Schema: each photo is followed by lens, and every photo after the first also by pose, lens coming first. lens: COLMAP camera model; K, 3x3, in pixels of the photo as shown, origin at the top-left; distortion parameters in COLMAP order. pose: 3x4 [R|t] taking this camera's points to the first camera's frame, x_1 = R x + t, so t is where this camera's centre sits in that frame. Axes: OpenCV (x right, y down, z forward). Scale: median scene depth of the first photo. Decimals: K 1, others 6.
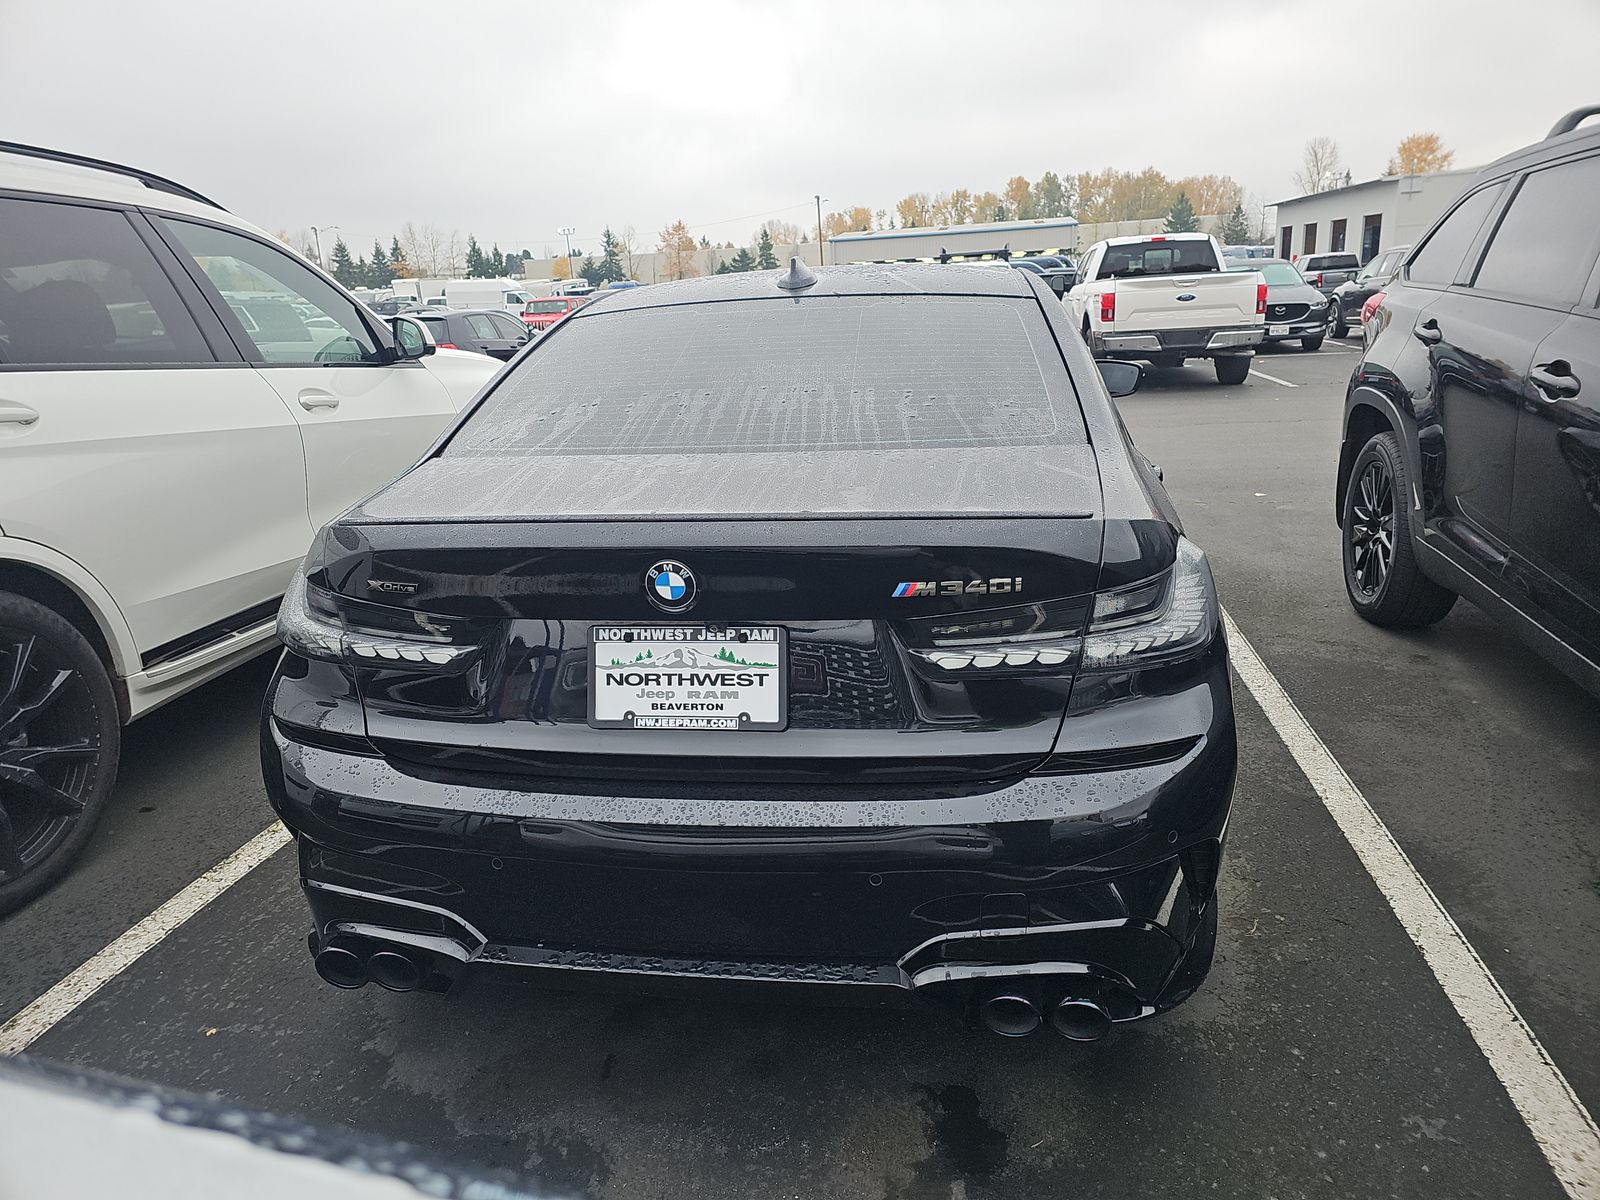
lens RADIAL K [[1073.4, 0, 798.9], [0, 1073.4, 597.8], [0, 0, 1]] dist [0.059005, -0.056274]
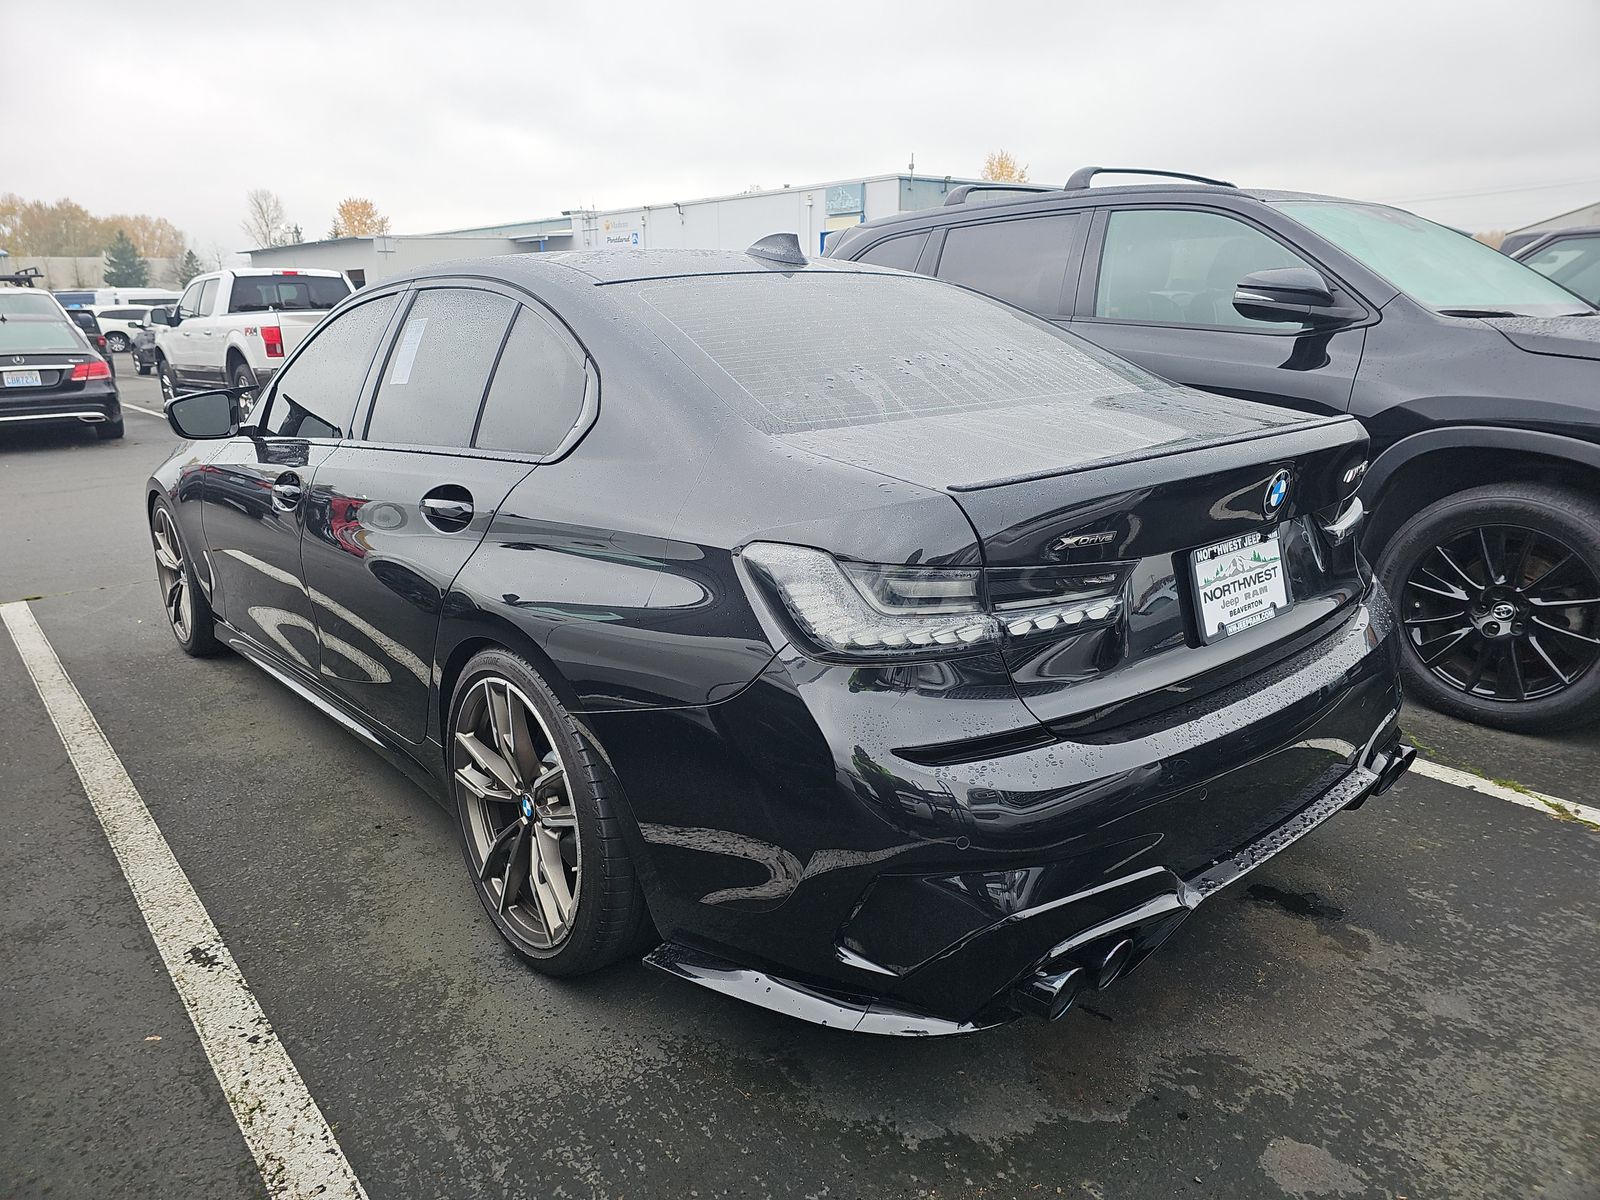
lens RADIAL K [[1073.4, 0, 805.6], [0, 1073.4, 605.9], [0, 0, 1]] dist [0.059005, -0.056274]
pose [[0.624710, -0.169916, 0.762146, -0.161665], [0.199686, 0.978347, 0.054440, -0.007053], [-0.754893, 0.118180, 0.645112, 0.078556]]
